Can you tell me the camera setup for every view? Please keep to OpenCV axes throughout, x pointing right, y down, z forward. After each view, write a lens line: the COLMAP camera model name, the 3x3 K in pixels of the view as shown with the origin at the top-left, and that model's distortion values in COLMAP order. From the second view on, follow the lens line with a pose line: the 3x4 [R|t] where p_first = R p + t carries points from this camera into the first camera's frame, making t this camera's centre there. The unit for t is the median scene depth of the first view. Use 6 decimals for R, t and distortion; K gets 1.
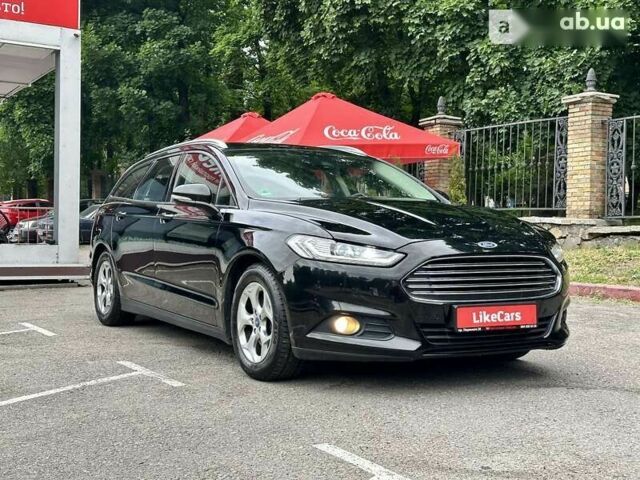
lens RADIAL K [[894.9, 0, 318.0], [0, 894.9, 244.4], [0, 0, 1]] dist [0.141616, 0.000000]
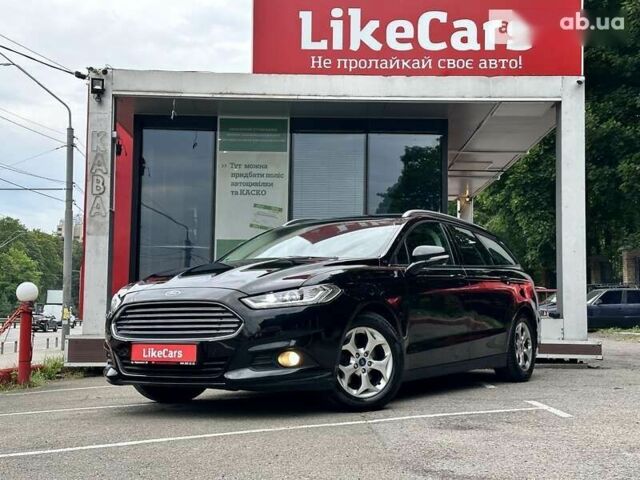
lens RADIAL K [[894.9, 0, 316.8], [0, 894.9, 241.4], [0, 0, 1]] dist [0.141616, 0.000000]
pose [[0.859903, -0.055636, -0.507416, -0.044350], [-0.000029, 0.994037, -0.109040, 0.021452], [0.510457, 0.093779, 0.854774, 0.125649]]
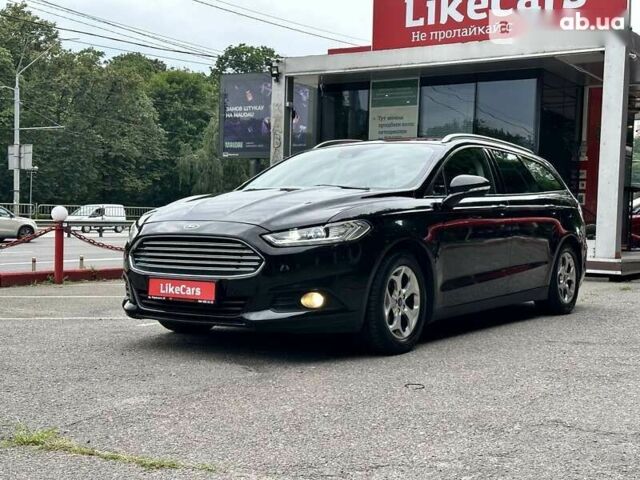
lens RADIAL K [[894.9, 0, 312.9], [0, 894.9, 246.0], [0, 0, 1]] dist [0.141616, 0.000000]
pose [[0.435769, 0.022861, -0.899768, 0.503616], [-0.026430, 0.999571, 0.012596, 0.002831], [0.899670, 0.018292, 0.436186, 0.258669]]
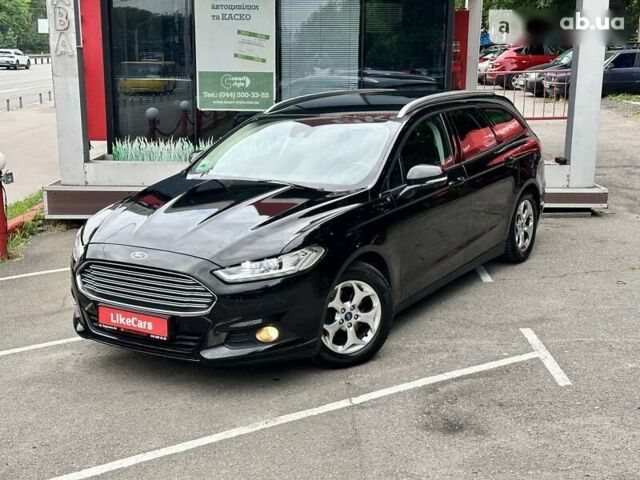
lens RADIAL K [[894.9, 0, 310.2], [0, 894.9, 243.0], [0, 0, 1]] dist [0.141616, 0.000000]
pose [[0.855330, 0.097740, -0.508780, -0.064008], [0.006317, 0.980002, 0.198886, -0.095222], [0.518045, -0.173327, 0.837608, 0.178923]]
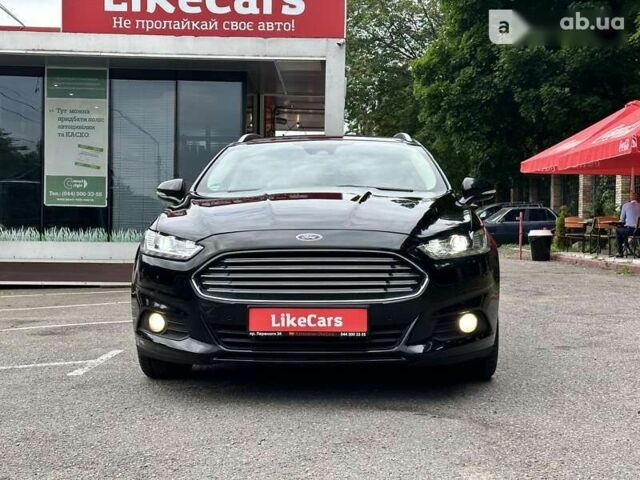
lens RADIAL K [[894.9, 0, 319.9], [0, 894.9, 244.4], [0, 0, 1]] dist [0.141616, 0.000000]
pose [[0.851101, 0.000626, -0.525002, 0.257738], [-0.003645, 0.999982, -0.004717, 0.004632], [0.524989, 0.005928, 0.851088, 0.110885]]
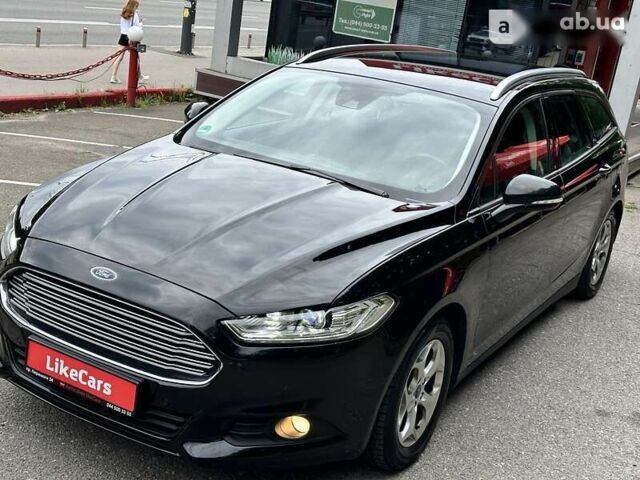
lens RADIAL K [[894.9, 0, 313.8], [0, 894.9, 255.5], [0, 0, 1]] dist [0.141616, 0.000000]
pose [[0.490610, 0.310031, -0.814360, 0.324899], [-0.142708, 0.950534, 0.275898, -0.088592], [0.859614, -0.019143, 0.510585, 0.315010]]
